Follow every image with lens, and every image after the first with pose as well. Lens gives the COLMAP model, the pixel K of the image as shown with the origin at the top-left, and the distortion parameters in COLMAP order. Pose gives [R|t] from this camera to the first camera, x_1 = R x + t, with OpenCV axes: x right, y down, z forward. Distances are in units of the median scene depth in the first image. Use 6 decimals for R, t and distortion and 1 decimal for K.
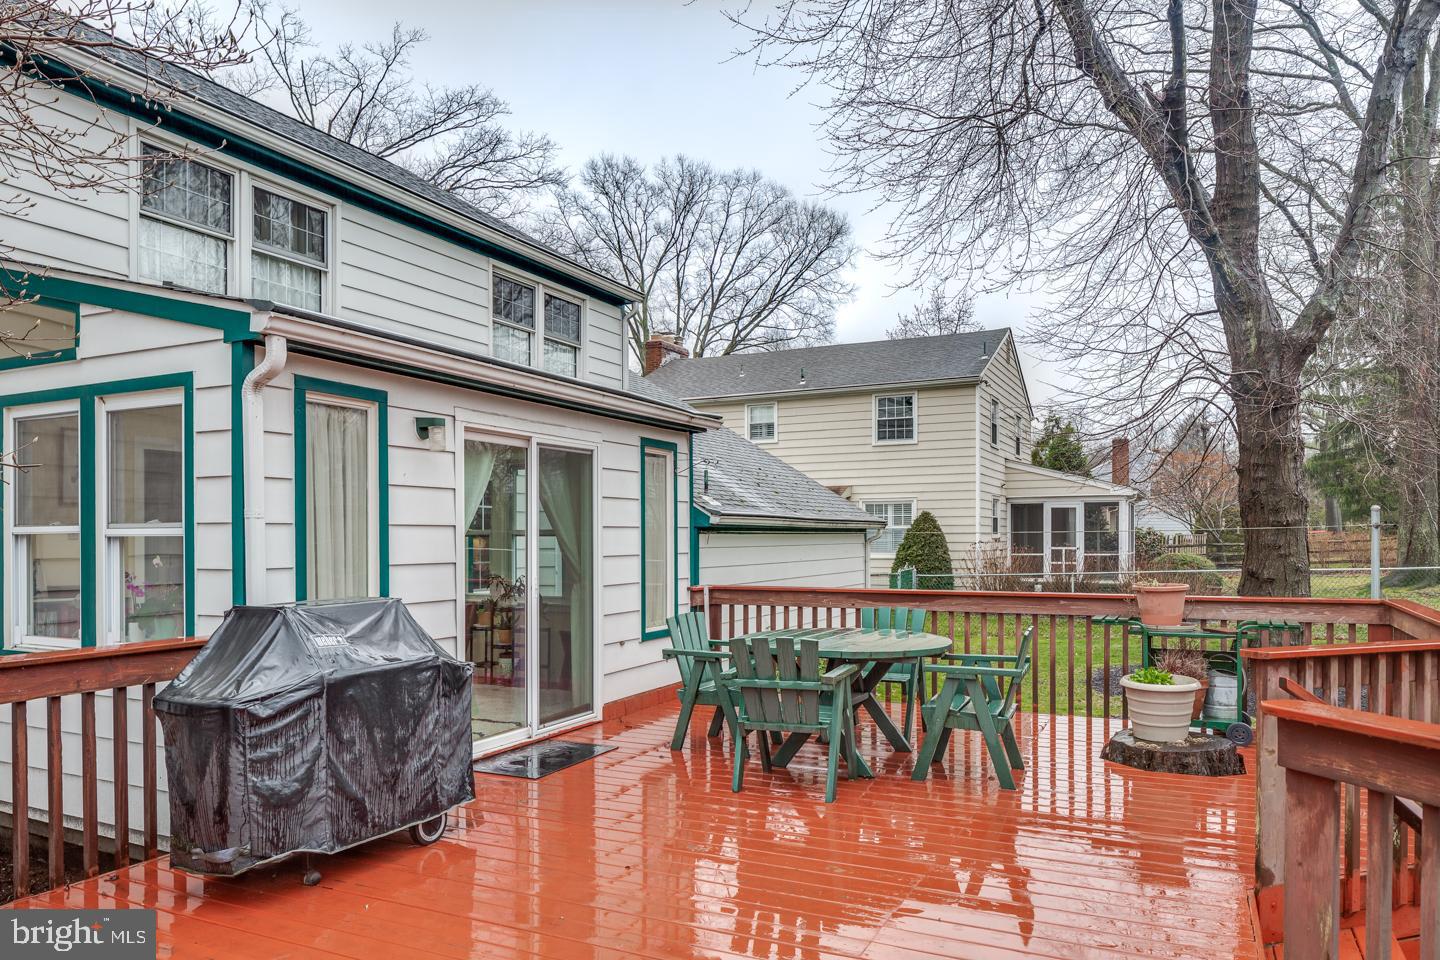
lens RADIAL K [[992.1, 0, 698.2], [0, 992.1, 528.8], [0, 0, 1]] dist [-0.007583, 0.002977]
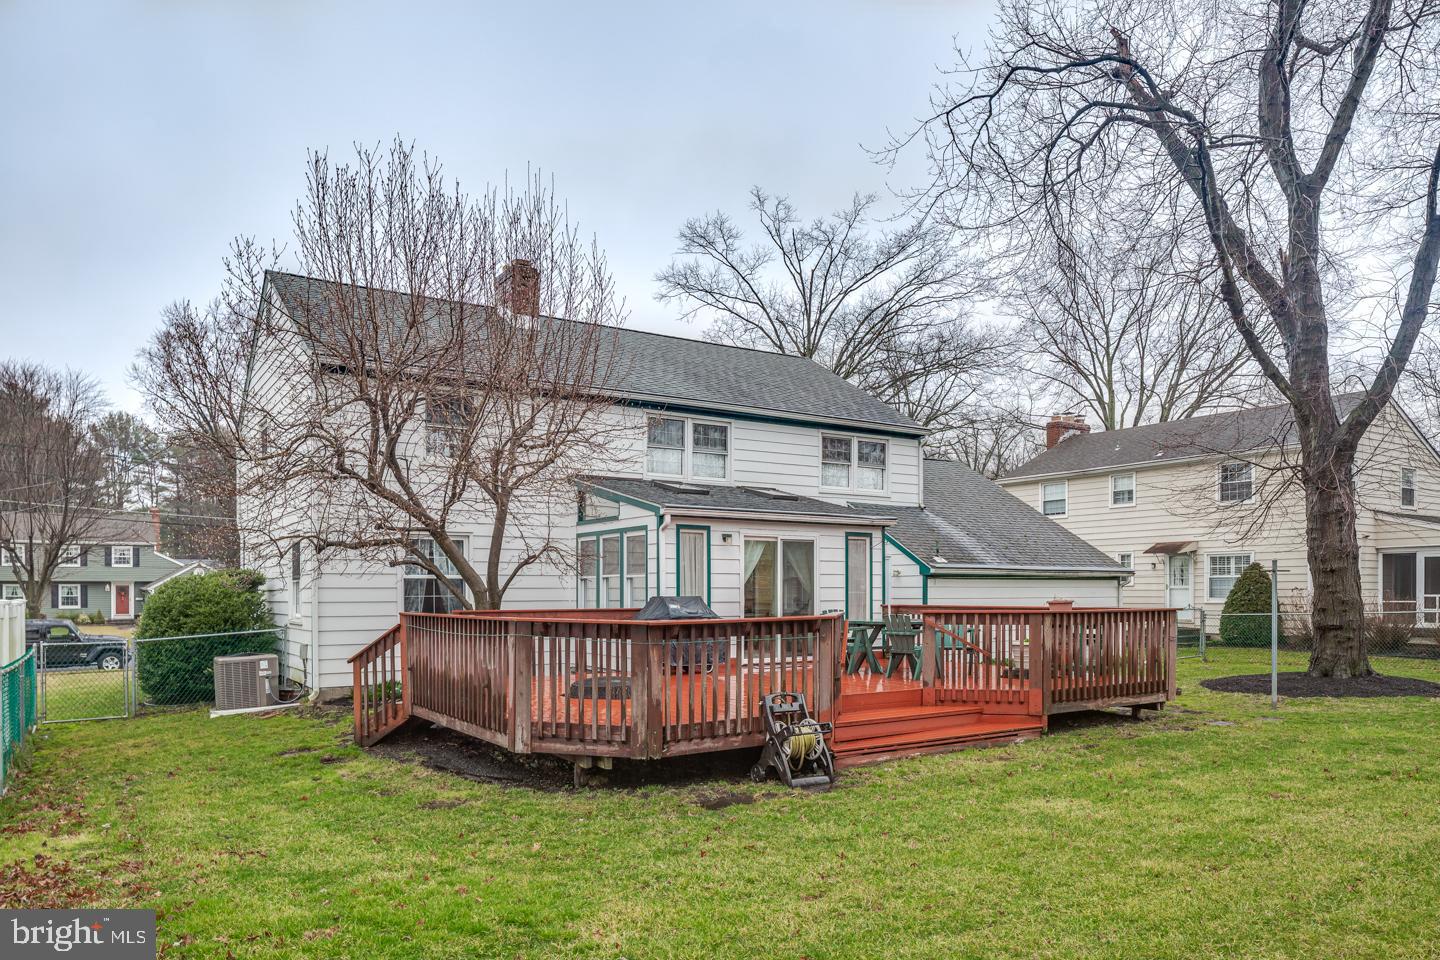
lens RADIAL K [[992.1, 0, 719.0], [0, 992.1, 481.4], [0, 0, 1]] dist [-0.007583, 0.002977]
pose [[0.876919, -0.051250, -0.477897, 0.437859], [0.002280, 0.994731, -0.102491, 0.010483], [0.480632, 0.088787, 0.872416, -0.603476]]
